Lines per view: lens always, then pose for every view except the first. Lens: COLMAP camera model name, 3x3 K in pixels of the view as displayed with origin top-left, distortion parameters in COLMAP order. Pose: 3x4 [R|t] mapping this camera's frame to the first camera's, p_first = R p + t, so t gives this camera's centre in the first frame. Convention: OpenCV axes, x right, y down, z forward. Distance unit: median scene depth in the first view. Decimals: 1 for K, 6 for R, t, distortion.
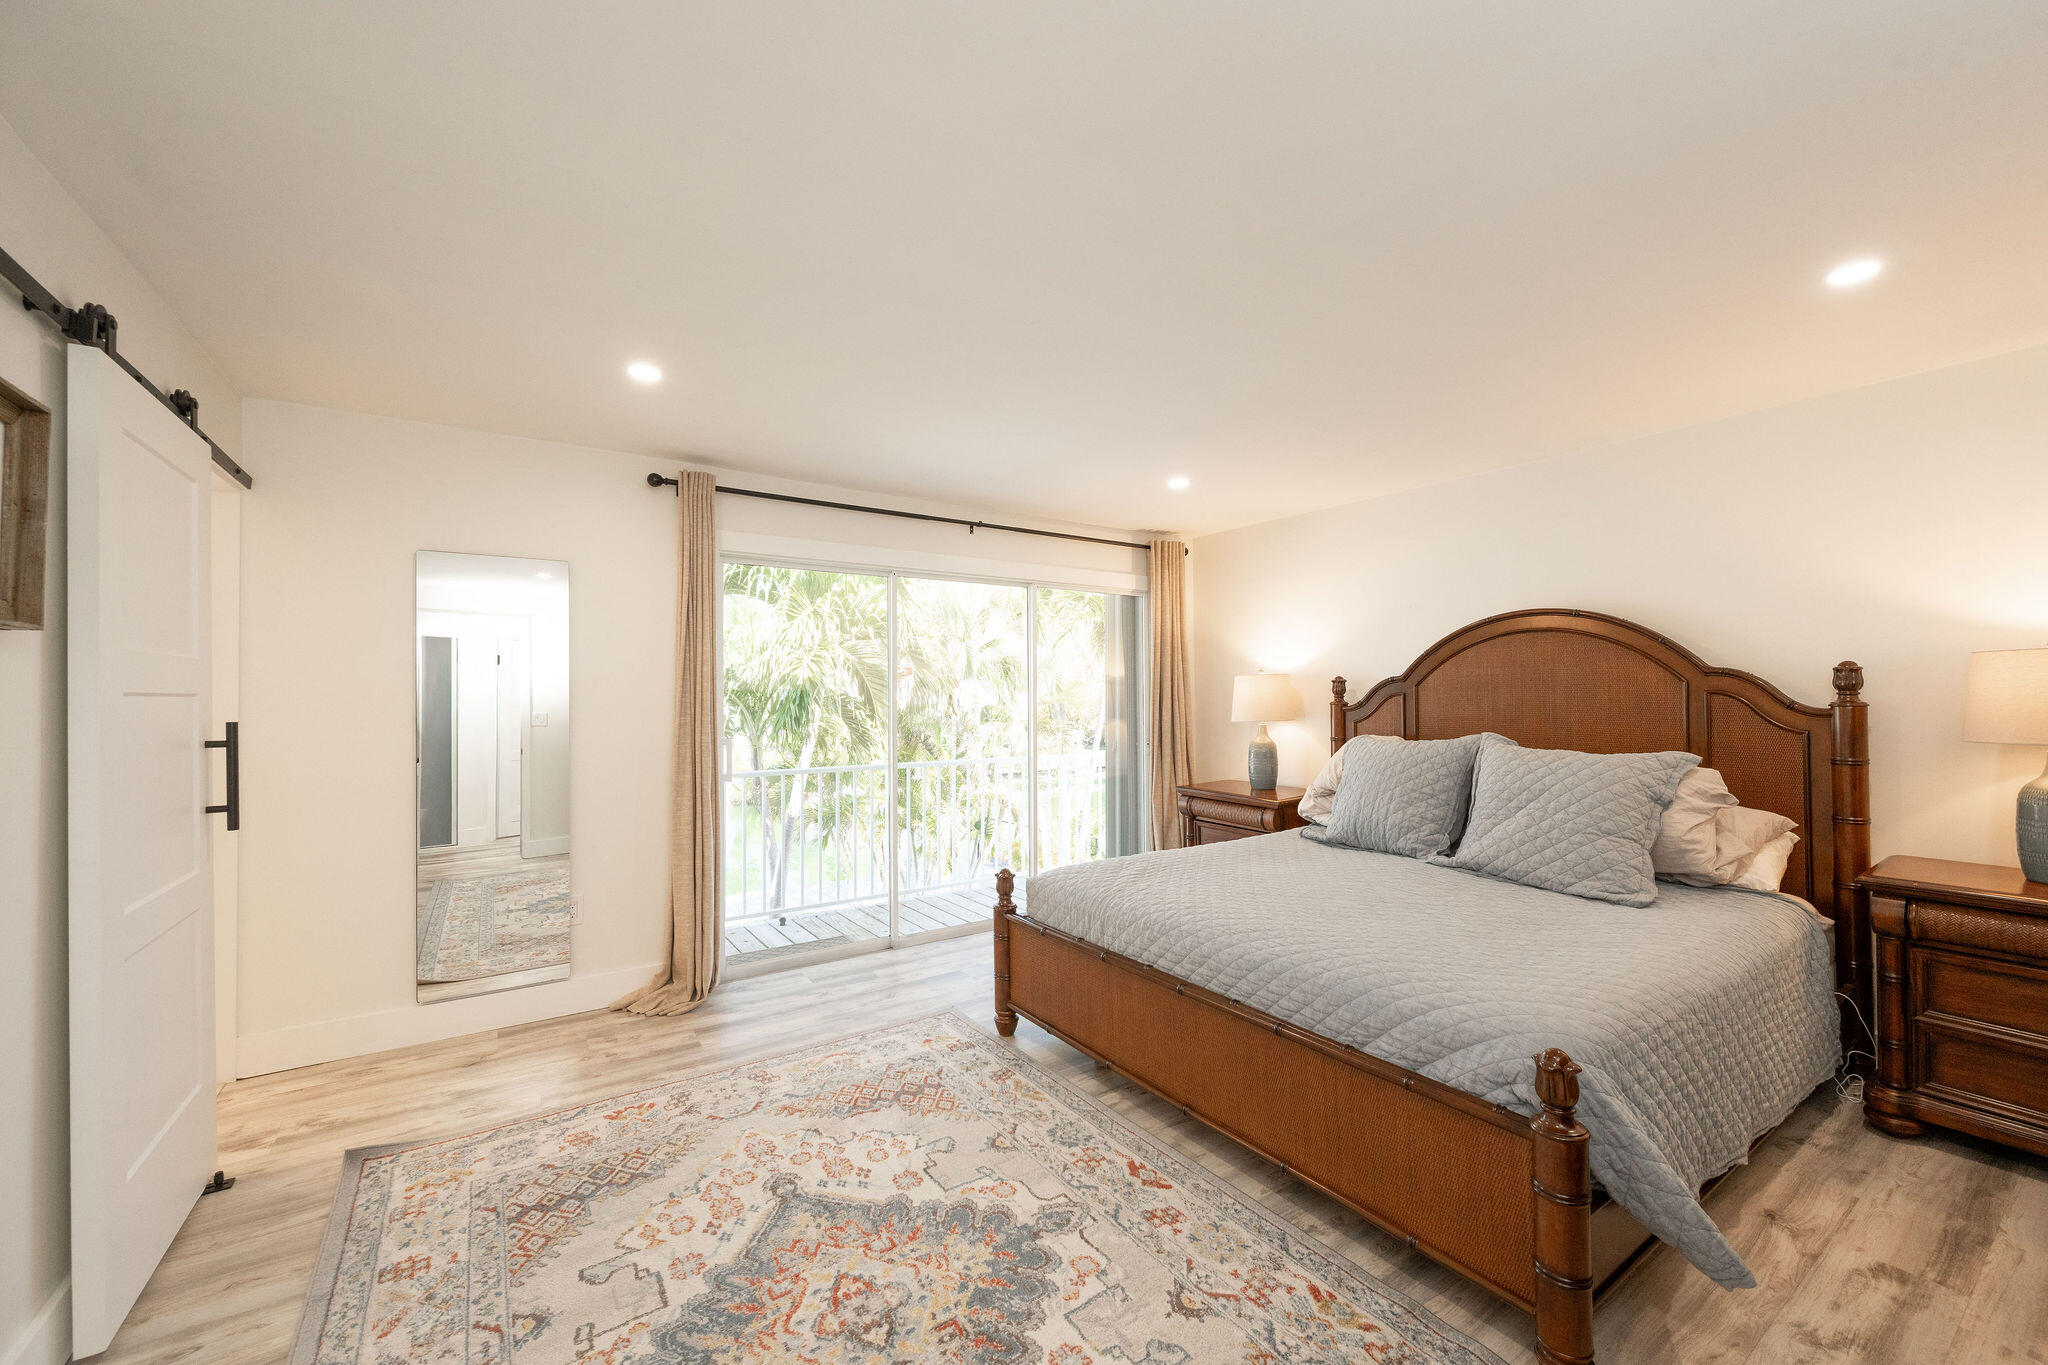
lens RADIAL K [[805.6, 0, 1019.8], [0, 805.6, 690.3], [0, 0, 1]] dist [-0.003499, 0.000626]
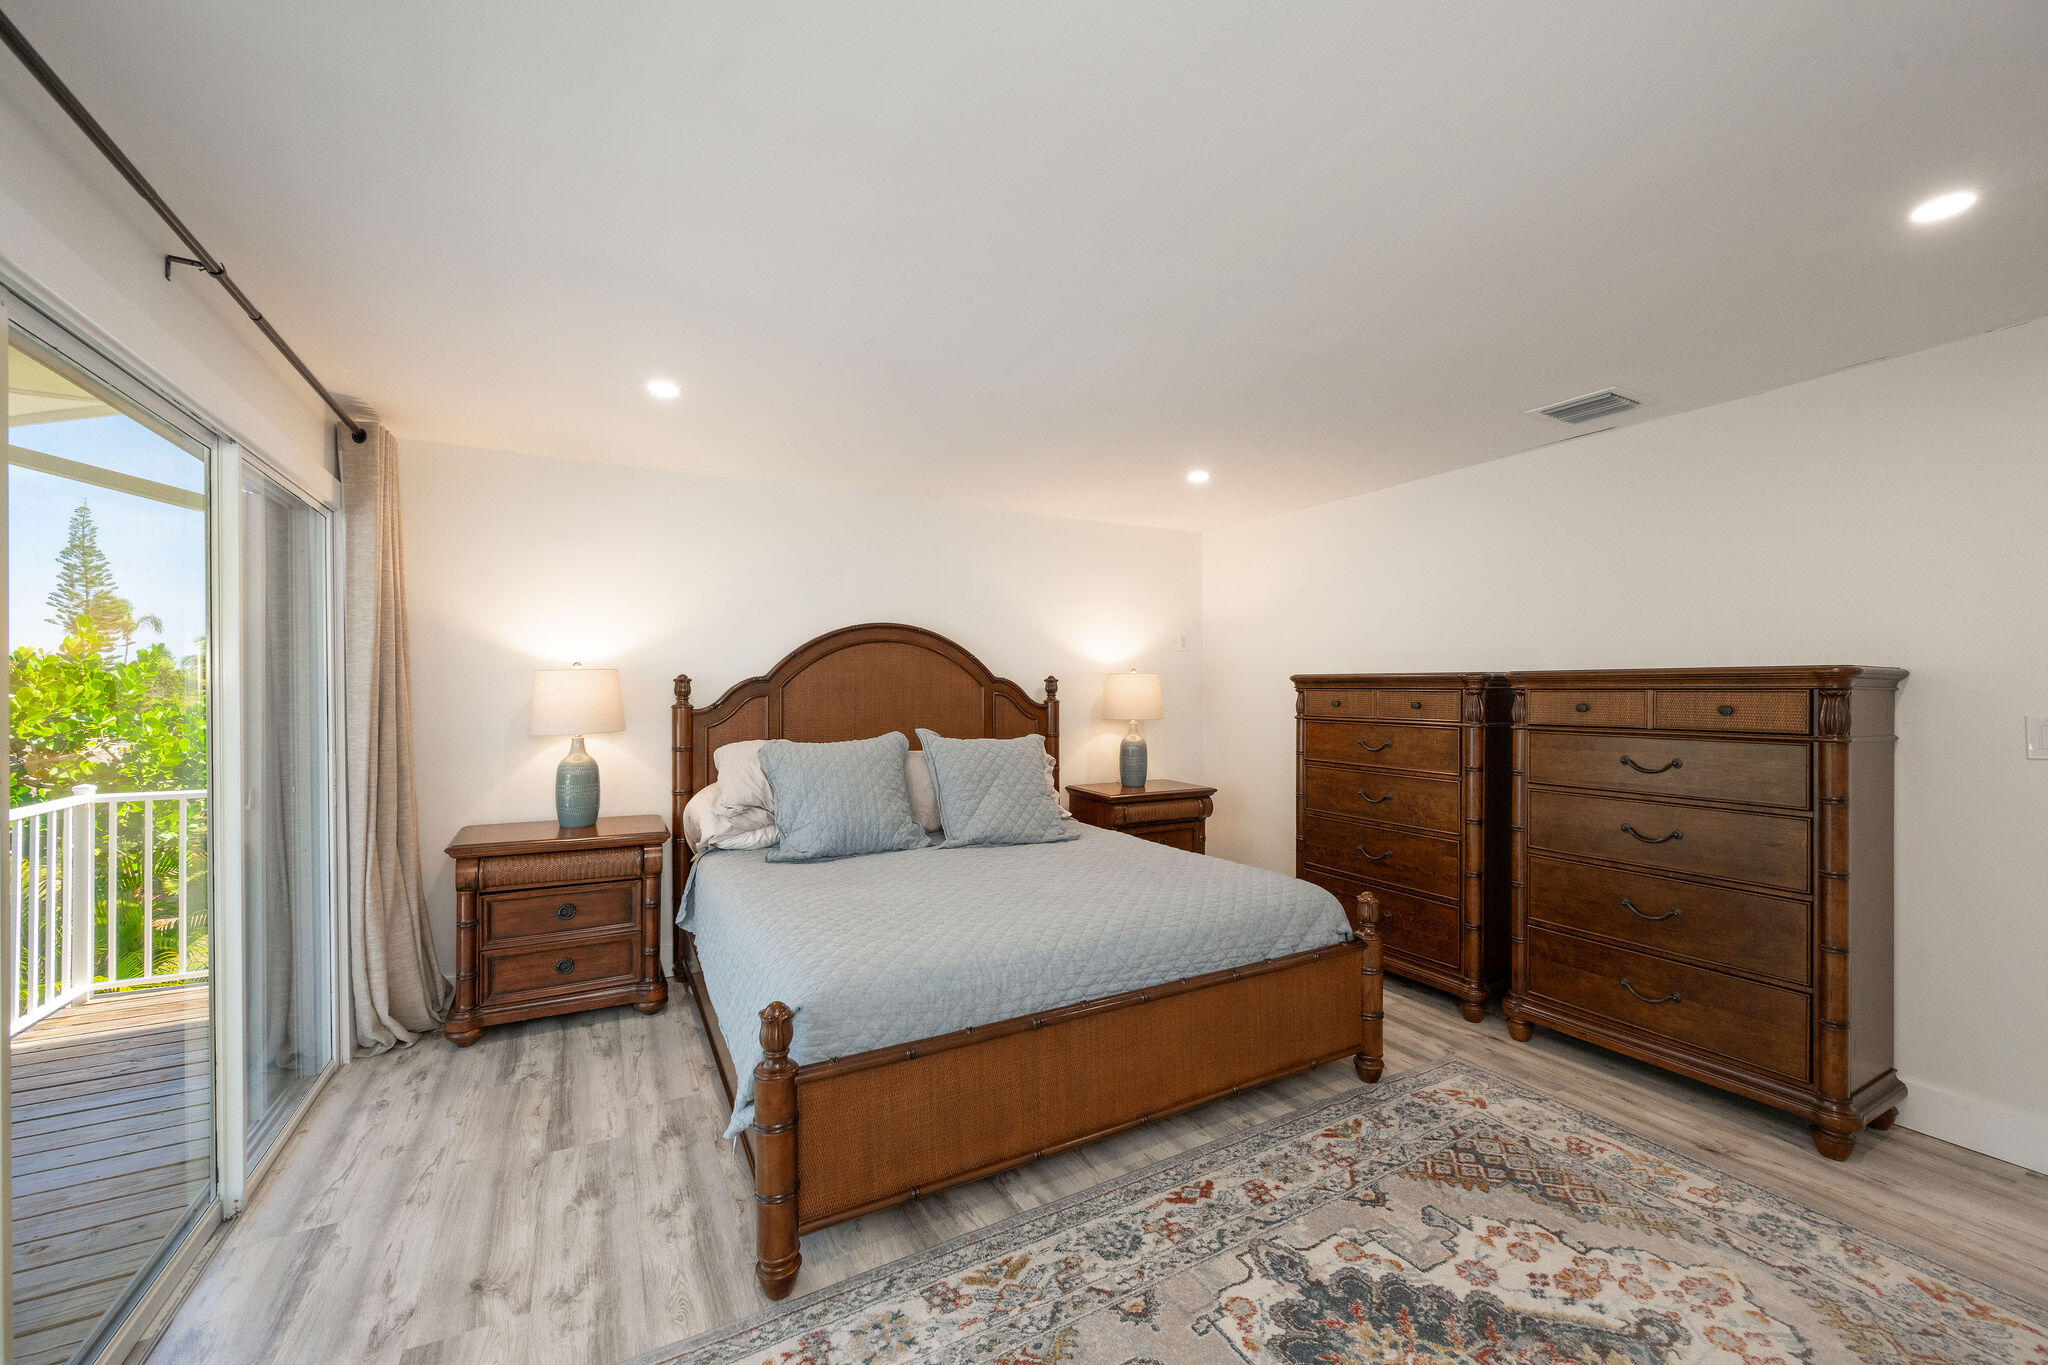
lens RADIAL K [[805.6, 0, 1024.6], [0, 805.6, 681.3], [0, 0, 1]] dist [-0.003499, 0.000626]
pose [[0.078410, 0.014171, 0.996820, -0.696531], [-0.003533, 0.999897, -0.013937, -0.000041], [-0.996915, -0.002429, 0.078452, 0.940628]]
